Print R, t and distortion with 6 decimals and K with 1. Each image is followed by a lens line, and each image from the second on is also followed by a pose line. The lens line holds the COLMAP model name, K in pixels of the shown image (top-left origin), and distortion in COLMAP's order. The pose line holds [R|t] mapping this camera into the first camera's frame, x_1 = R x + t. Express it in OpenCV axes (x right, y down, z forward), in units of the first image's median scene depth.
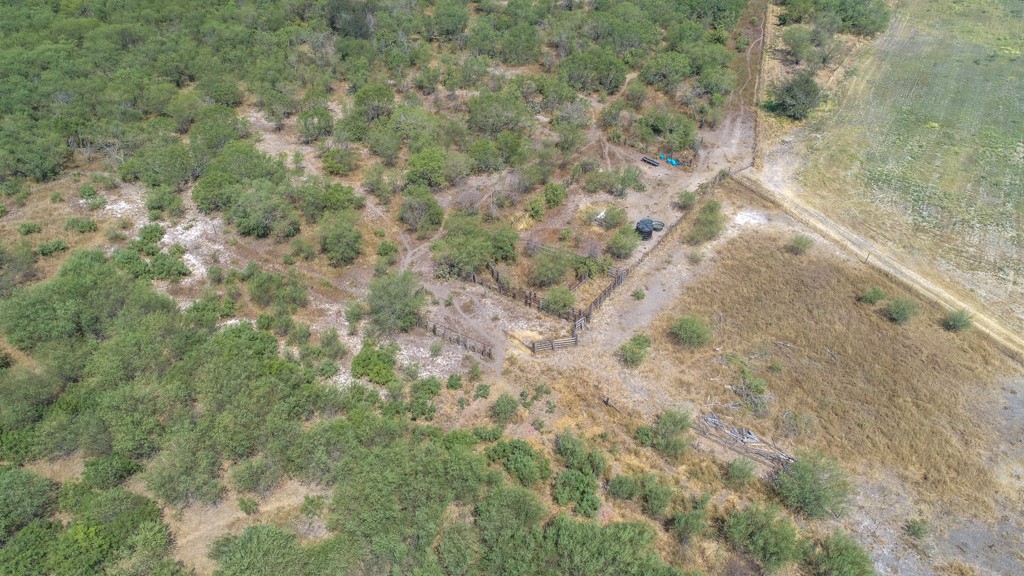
lens RADIAL K [[701.5, 0, 513.2], [0, 701.5, 287.4], [0, 0, 1]] dist [0.005136, 0.005017]
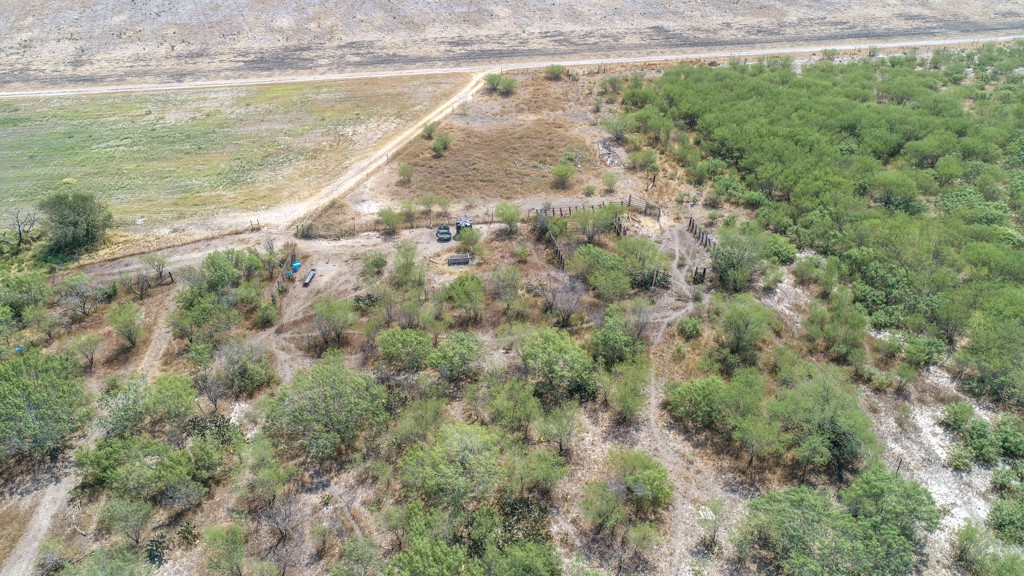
lens RADIAL K [[701.5, 0, 513.5], [0, 701.5, 288.7], [0, 0, 1]] dist [0.005136, 0.005017]
pose [[-0.688882, -0.392966, 0.609113, -0.538191], [0.442195, 0.438019, 0.782690, -0.841788], [-0.574373, 0.808528, -0.127976, 1.216514]]
